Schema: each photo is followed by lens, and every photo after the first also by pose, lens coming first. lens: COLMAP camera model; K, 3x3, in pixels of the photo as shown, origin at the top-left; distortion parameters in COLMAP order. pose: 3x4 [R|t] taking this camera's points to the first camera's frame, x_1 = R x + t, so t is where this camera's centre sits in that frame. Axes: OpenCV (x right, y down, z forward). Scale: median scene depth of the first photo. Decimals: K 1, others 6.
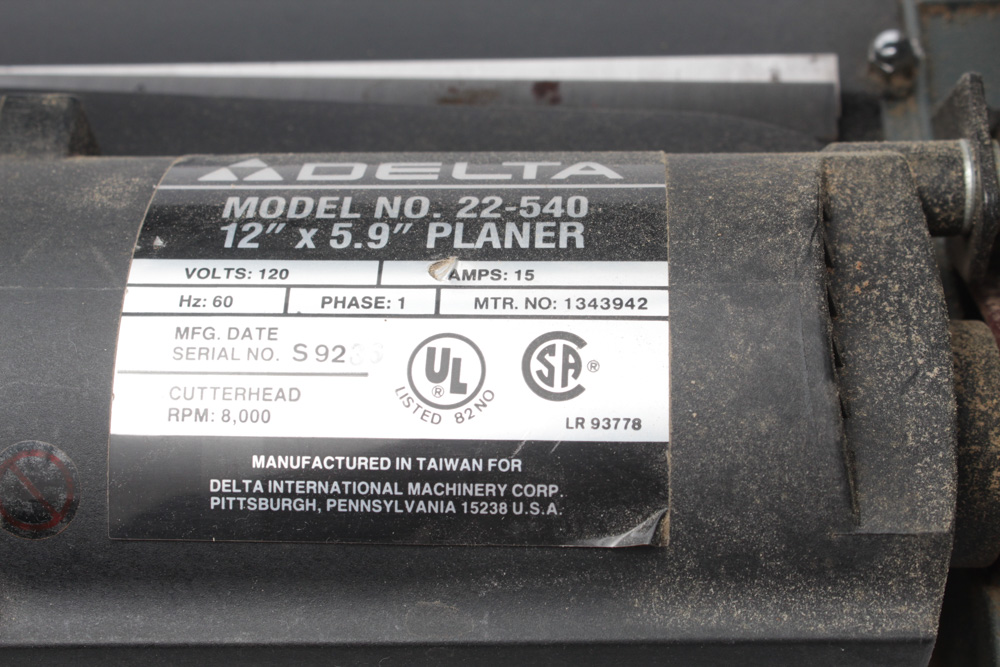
lens RADIAL K [[1740.9, 0, 500.0], [0, 1740.9, 333.5], [0, 0, 1]] dist [-0.000036, -0.022526]
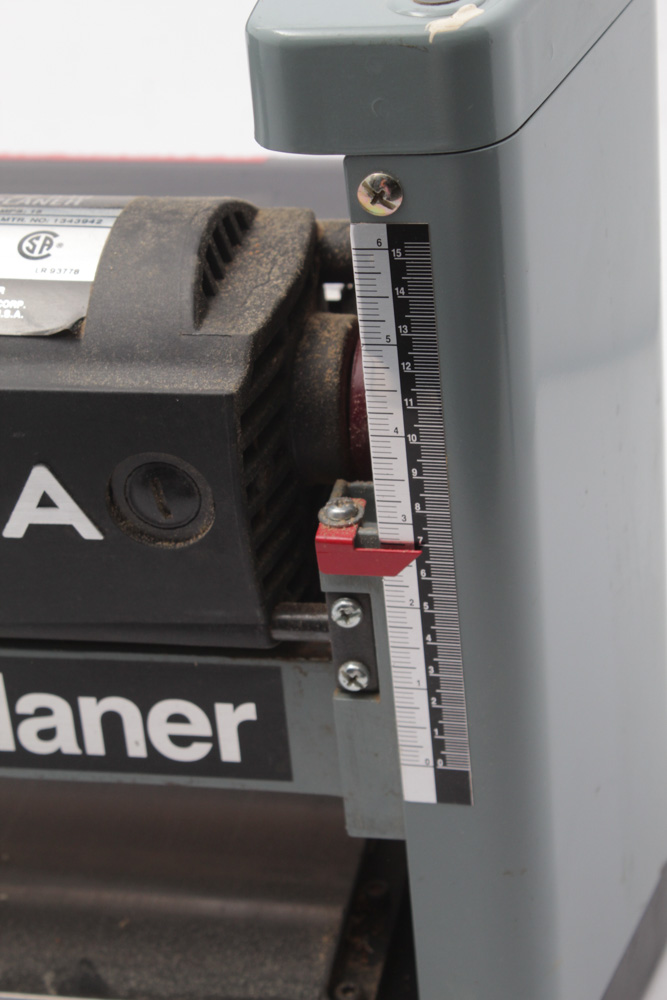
lens RADIAL K [[2456.4, 0, 333.5], [0, 2456.4, 500.0], [0, 0, 1]] dist [0.023479, 0.070307]
pose [[0.986335, 0.071623, -0.148366, 0.648389], [-0.127456, 0.902357, -0.411713, 1.120343], [0.104391, 0.424997, 0.899155, -0.922388]]
